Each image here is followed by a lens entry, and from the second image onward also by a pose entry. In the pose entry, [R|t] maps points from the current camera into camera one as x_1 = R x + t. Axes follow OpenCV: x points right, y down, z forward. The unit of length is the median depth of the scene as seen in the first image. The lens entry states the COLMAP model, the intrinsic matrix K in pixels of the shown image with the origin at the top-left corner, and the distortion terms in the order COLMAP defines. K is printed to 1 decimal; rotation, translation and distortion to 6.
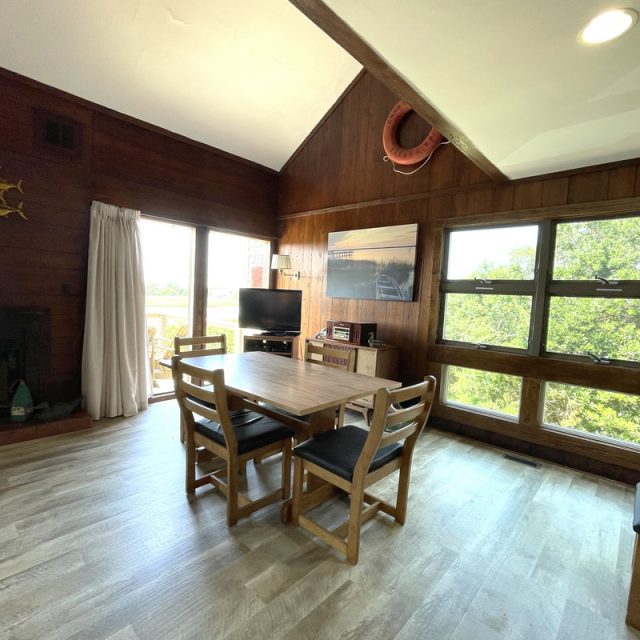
lens RADIAL K [[361.9, 0, 320.0], [0, 361.9, 320.0], [0, 0, 1]] dist [-0.000356, 0.000686]
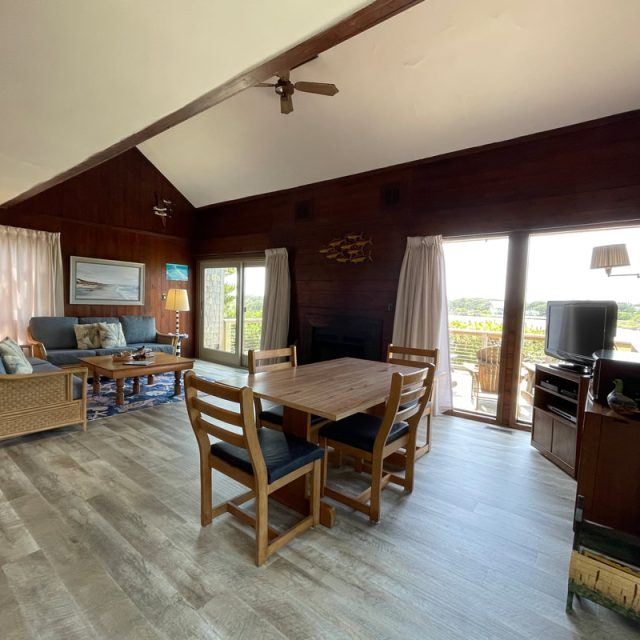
lens RADIAL K [[358.1, 0, 304.4], [0, 358.1, 318.5], [0, 0, 1]] dist [-0.000016, -0.000088]
pose [[0.052702, 0.004326, -0.998601, 0.597266], [-0.099062, 0.995081, -0.000918, -0.004811], [0.993685, 0.098972, 0.052871, 0.572946]]
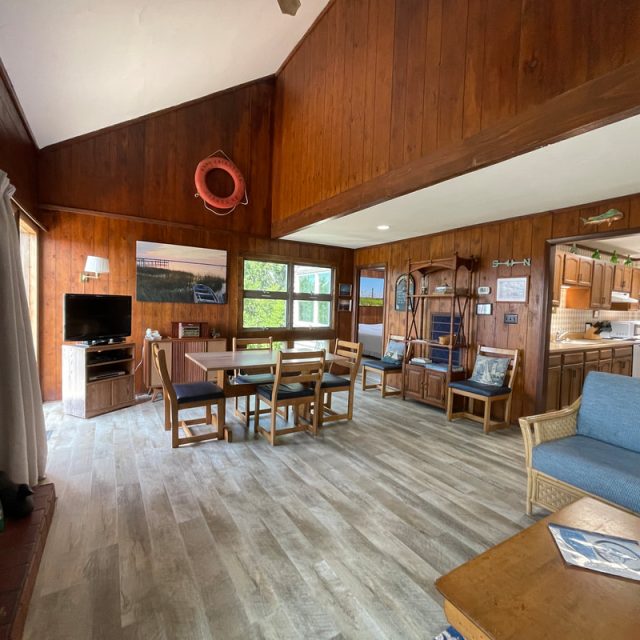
lens RADIAL K [[345.8, 0, 313.4], [0, 345.8, 315.6], [0, 0, 1]] dist [0.002646, 0.001344]
pose [[0.281107, -0.066531, 0.957367, -1.008116], [0.046555, 0.997365, 0.055641, -0.067575], [-0.958546, 0.028929, 0.283464, 0.275650]]
